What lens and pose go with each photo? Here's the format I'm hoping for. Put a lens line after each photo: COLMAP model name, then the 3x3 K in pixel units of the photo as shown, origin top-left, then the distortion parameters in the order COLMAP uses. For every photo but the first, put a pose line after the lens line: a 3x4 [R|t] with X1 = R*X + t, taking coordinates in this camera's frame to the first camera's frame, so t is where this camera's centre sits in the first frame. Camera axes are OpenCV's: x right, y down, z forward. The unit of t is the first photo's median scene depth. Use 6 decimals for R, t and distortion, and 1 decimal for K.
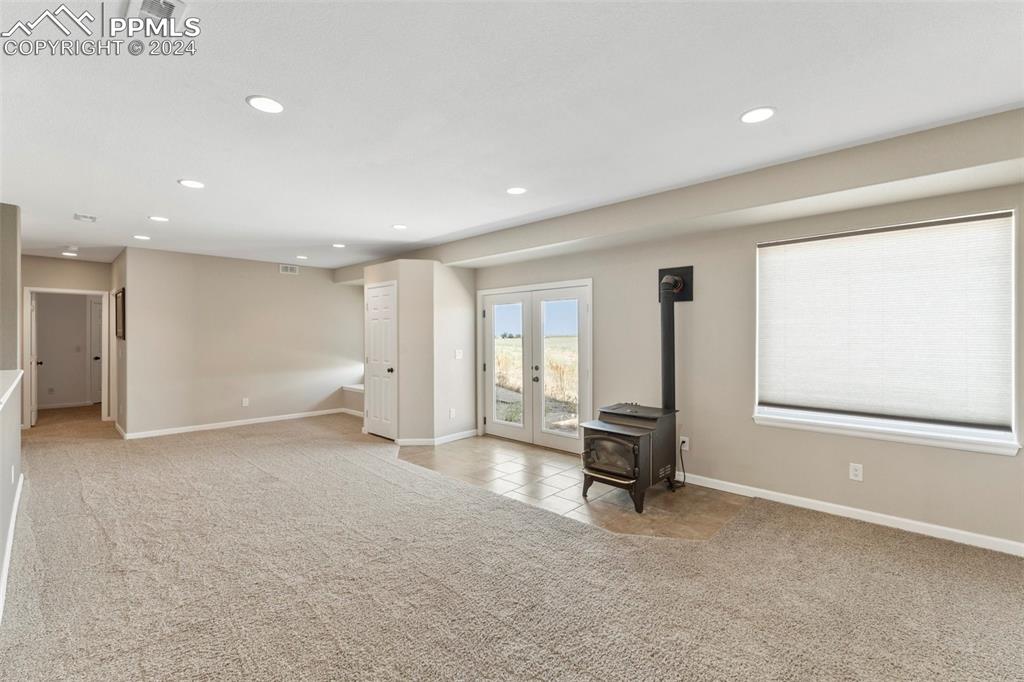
lens RADIAL K [[447.2, 0, 512.5], [0, 447.2, 338.0], [0, 0, 1]] dist [0.003843, 0.000020]
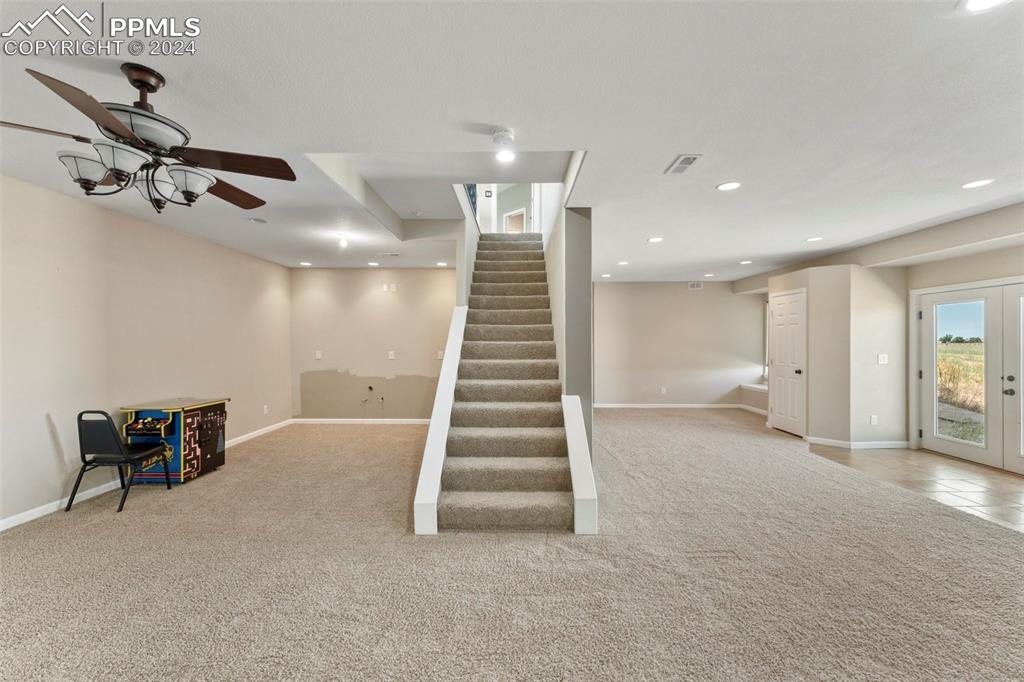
lens RADIAL K [[418.8, 0, 506.5], [0, 418.8, 344.5], [0, 0, 1]] dist [-0.000701, 0.000781]
pose [[0.676214, 0.006936, -0.736672, -0.005989], [-0.002568, 0.999972, 0.007058, 0.001119], [0.736700, -0.002881, 0.676213, -0.203512]]
